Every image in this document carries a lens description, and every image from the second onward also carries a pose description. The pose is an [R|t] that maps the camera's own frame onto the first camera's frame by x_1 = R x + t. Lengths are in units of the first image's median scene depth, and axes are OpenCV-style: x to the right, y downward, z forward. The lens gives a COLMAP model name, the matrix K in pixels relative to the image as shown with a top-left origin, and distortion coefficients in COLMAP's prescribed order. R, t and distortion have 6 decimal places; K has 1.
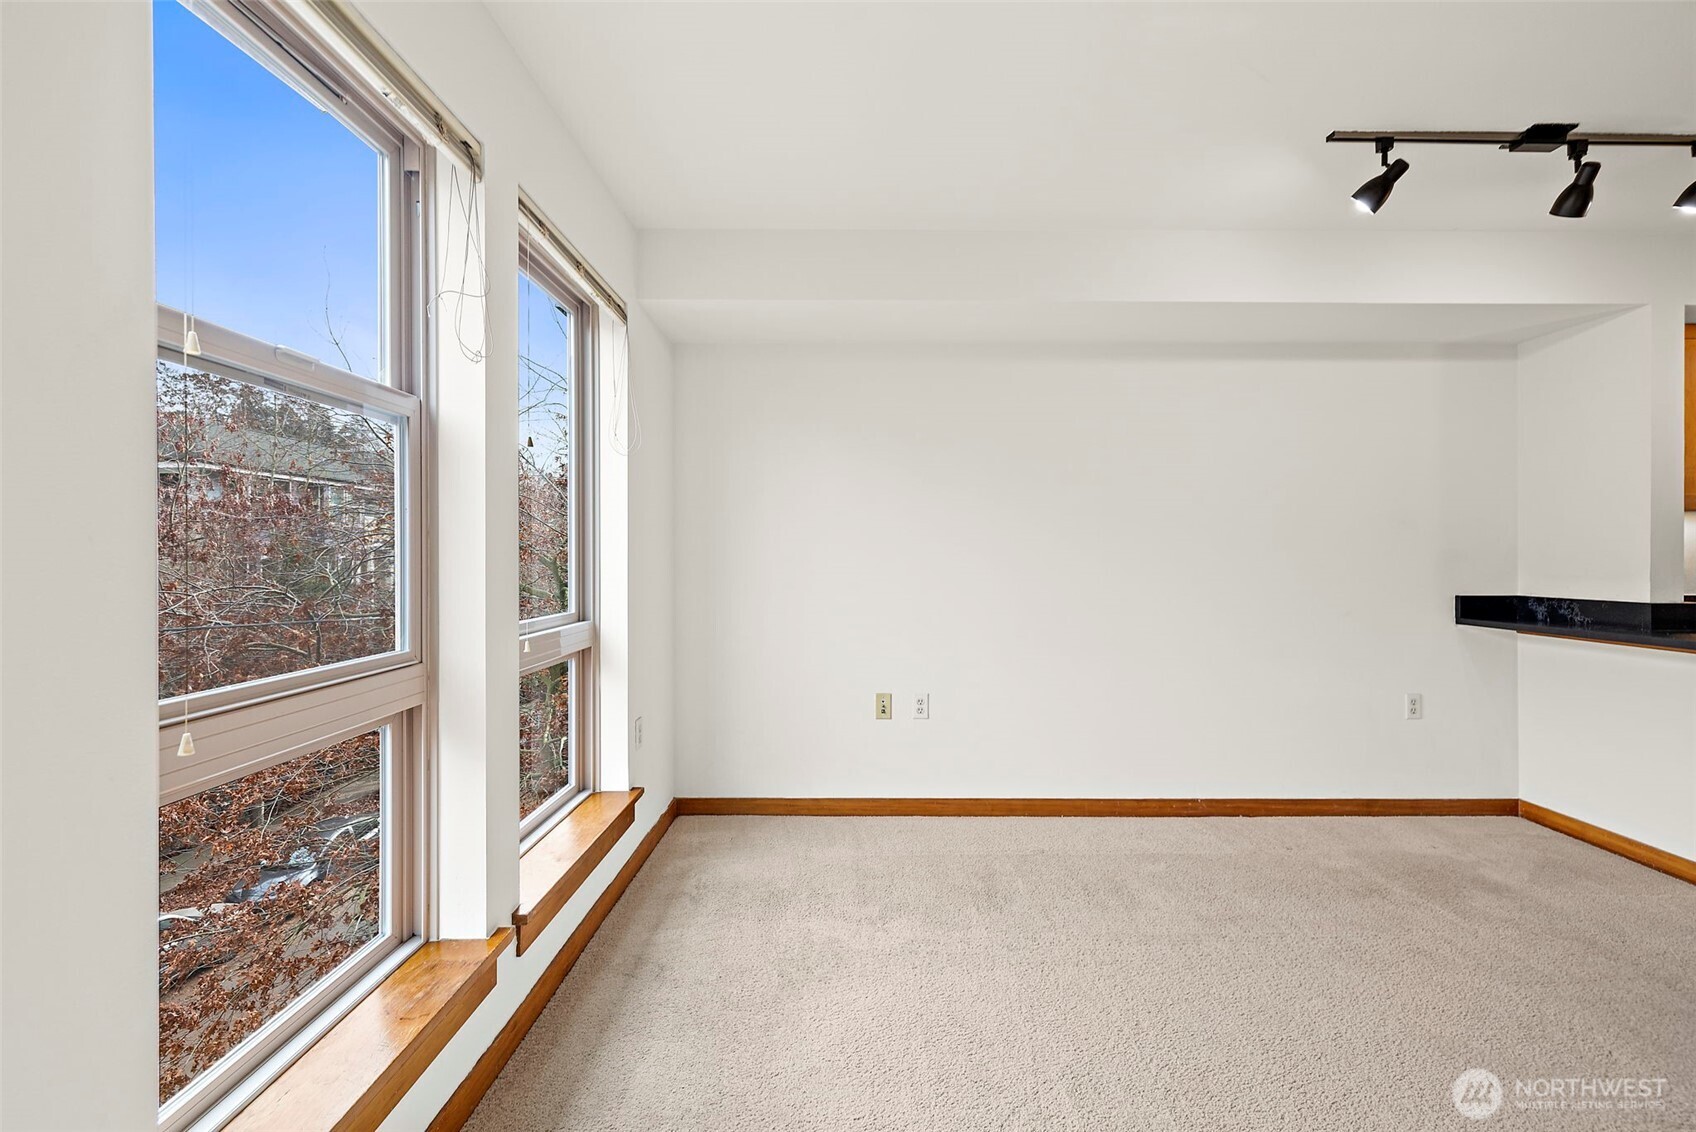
lens RADIAL K [[735.7, 0, 852.3], [0, 735.7, 555.3], [0, 0, 1]] dist [0.004072, -0.000783]
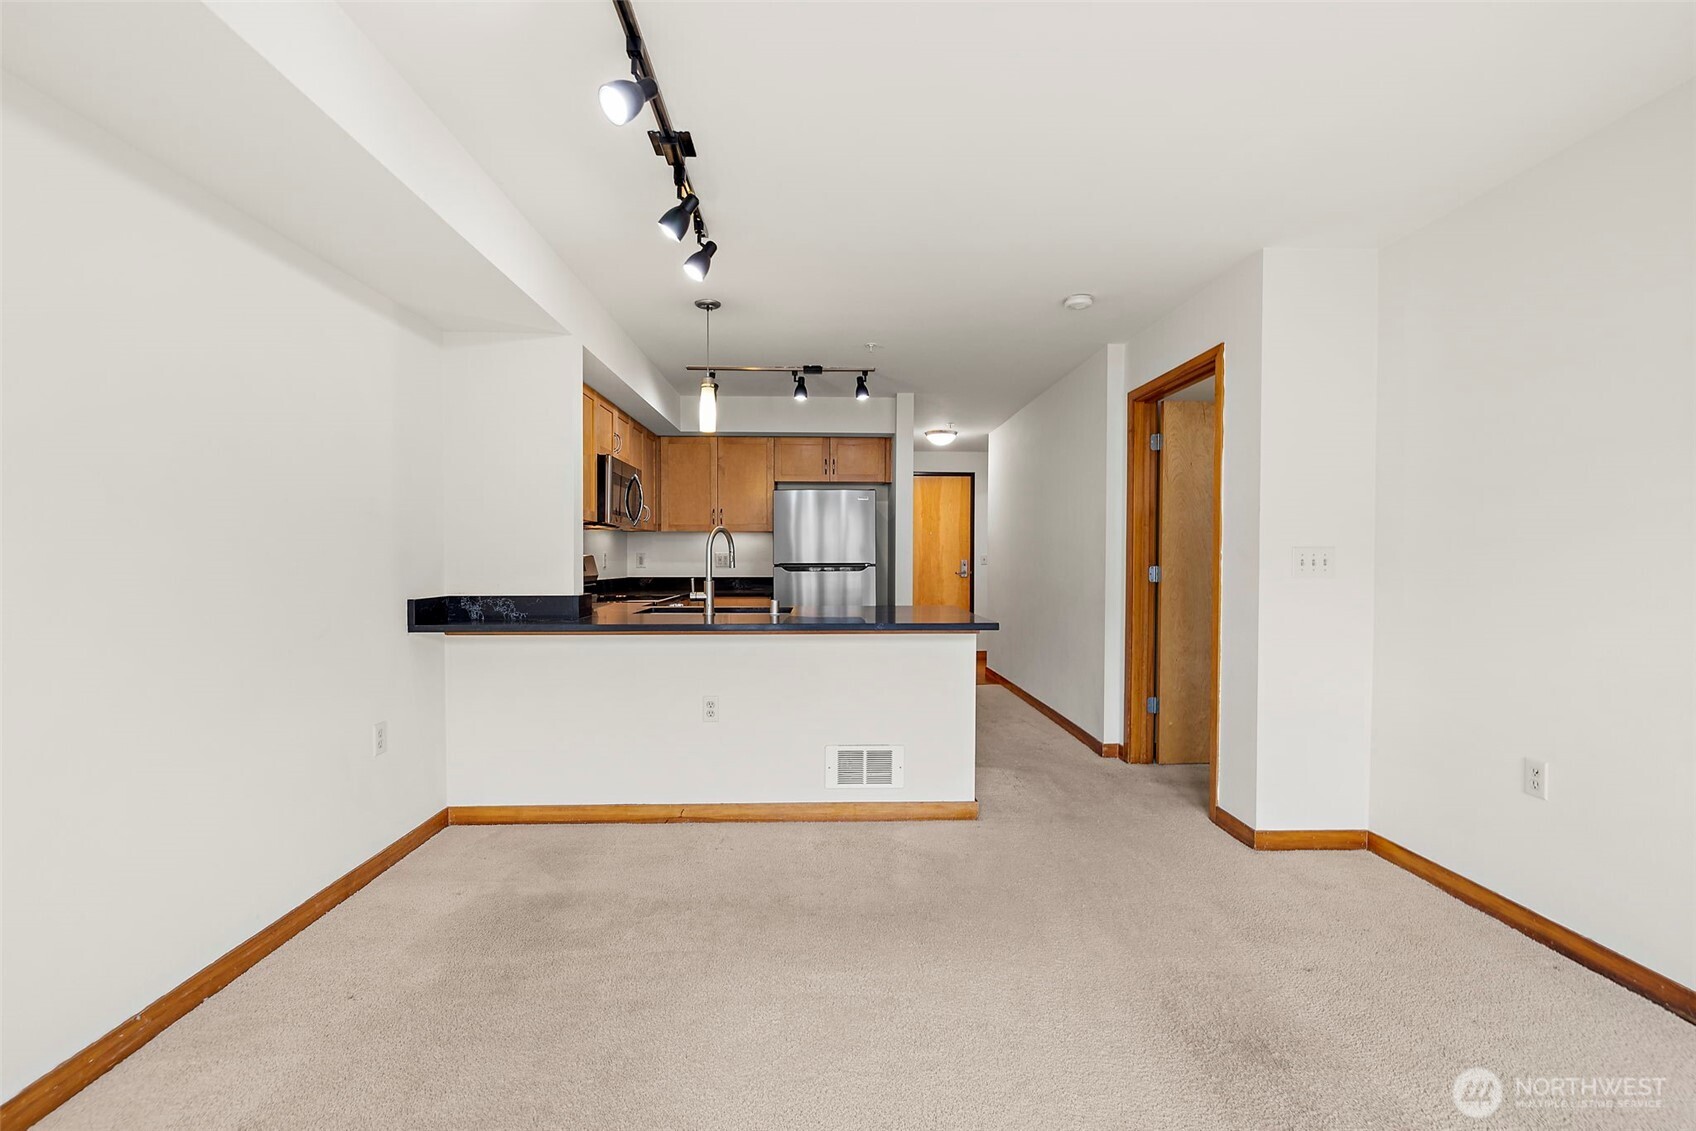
lens RADIAL K [[735.7, 0, 857.9], [0, 735.7, 565.5], [0, 0, 1]] dist [0.004072, -0.000783]
pose [[-0.038029, -0.015012, 0.999164, -0.077444], [-0.005110, 0.999877, 0.014828, -0.001866], [-0.999264, -0.004542, -0.038101, 0.539471]]
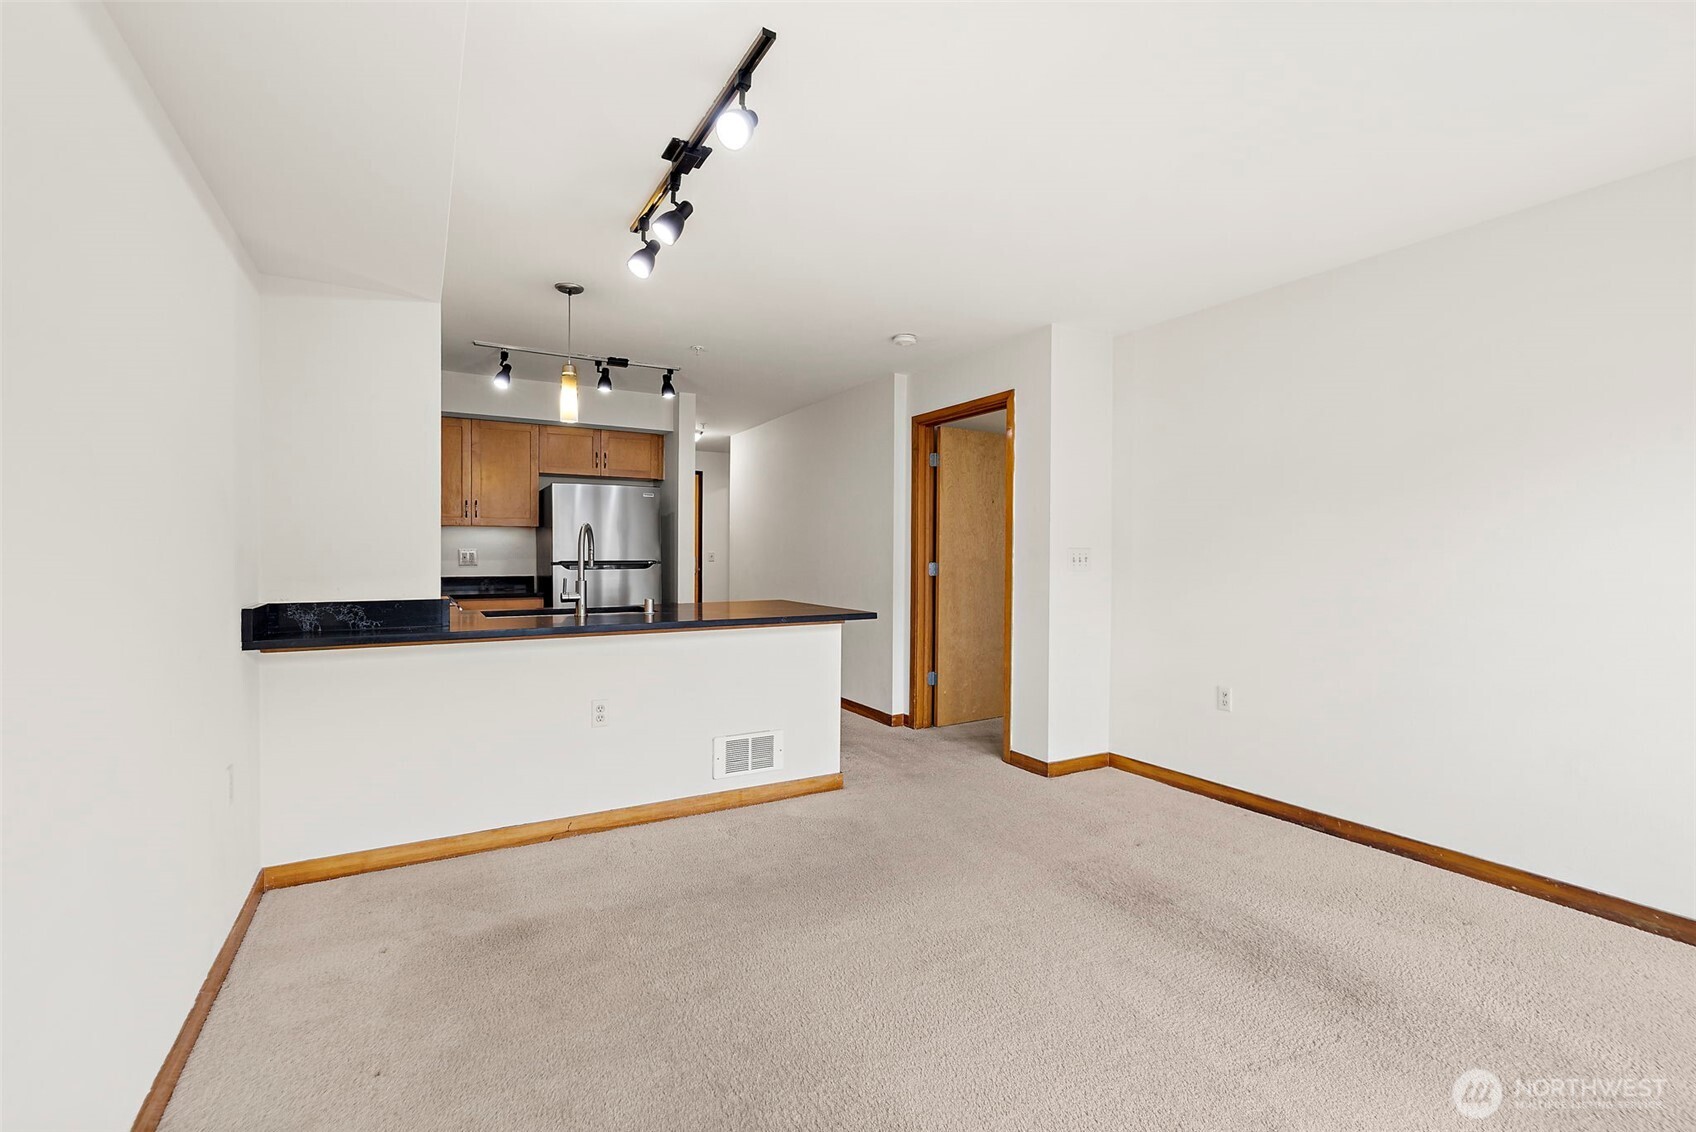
lens RADIAL K [[735.7, 0, 856.6], [0, 735.7, 556.2], [0, 0, 1]] dist [0.004072, -0.000783]
pose [[-0.497909, -0.006841, 0.867203, -0.073570], [-0.007063, 0.999968, 0.003833, -0.002528], [-0.867201, -0.004216, -0.497941, 0.907665]]
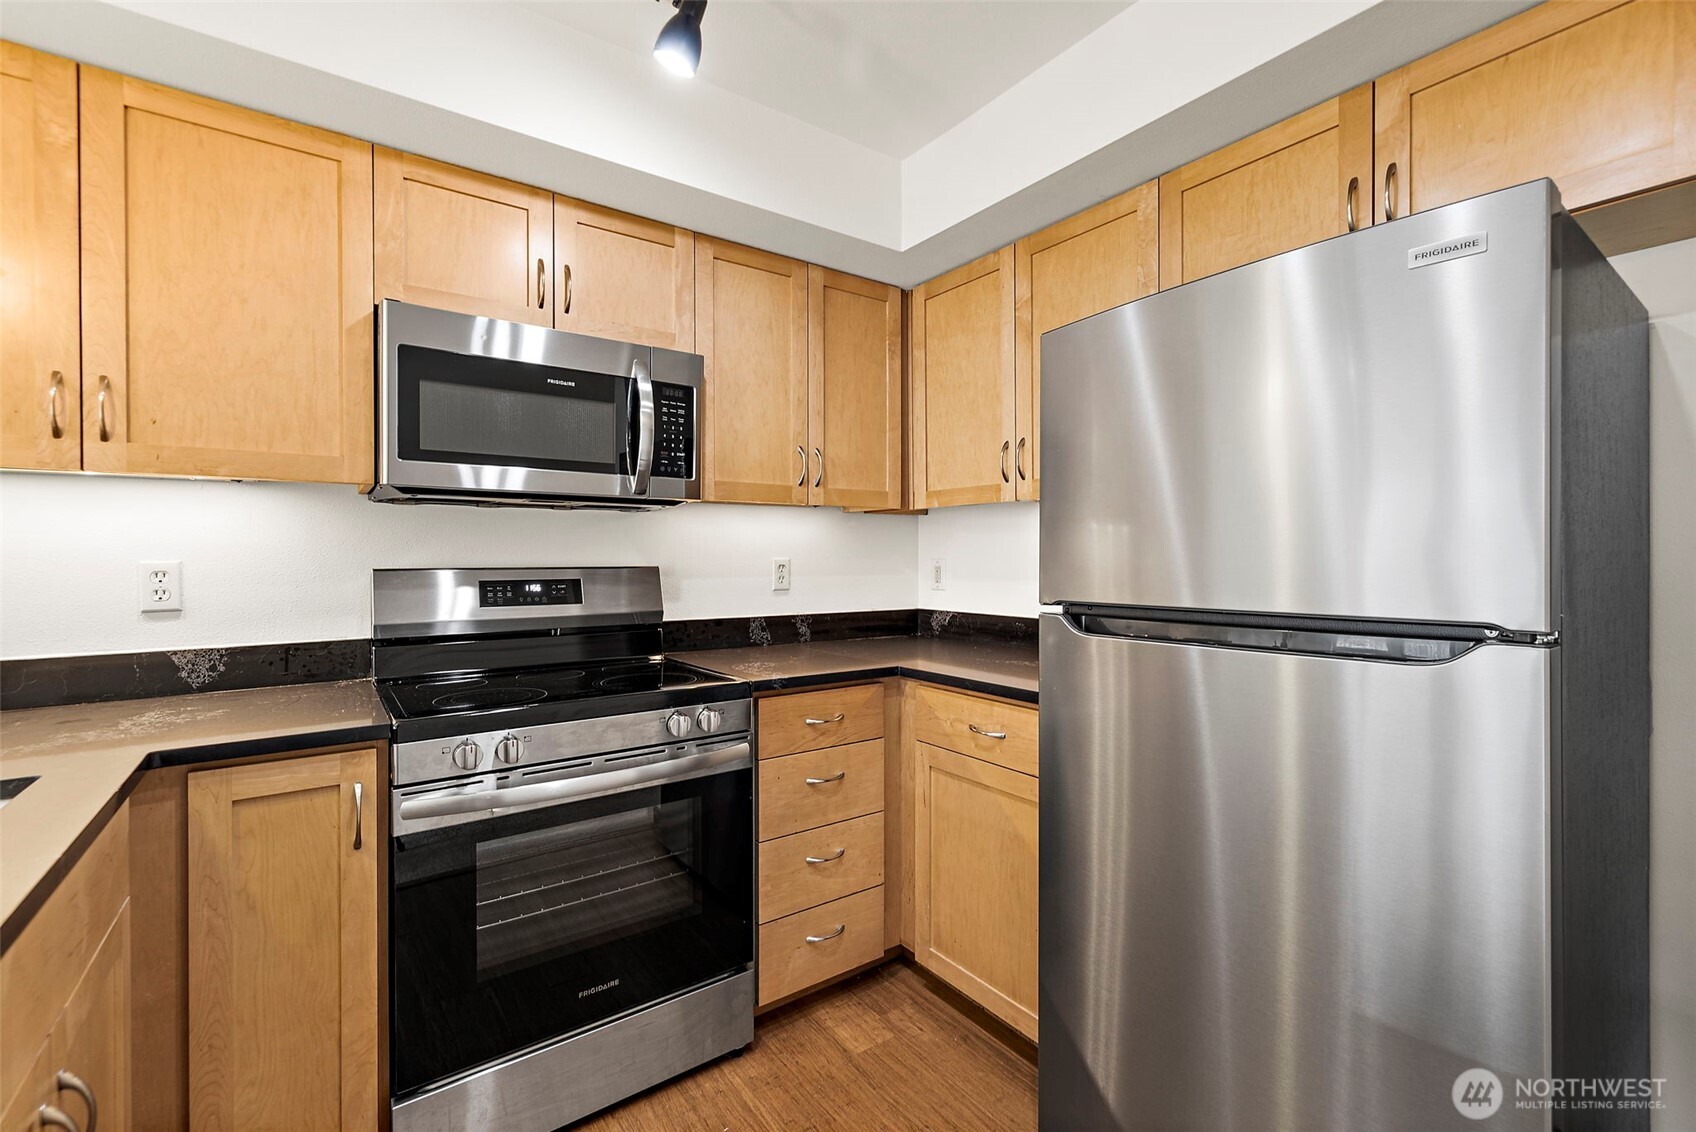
lens RADIAL K [[735.7, 0, 841.5], [0, 735.7, 564.3], [0, 0, 1]] dist [0.004072, -0.000783]
pose [[0.819503, -0.006223, 0.573041, 1.314750], [-0.001055, 0.999923, 0.012368, -0.006724], [-0.573073, -0.010740, 0.819434, 0.345067]]
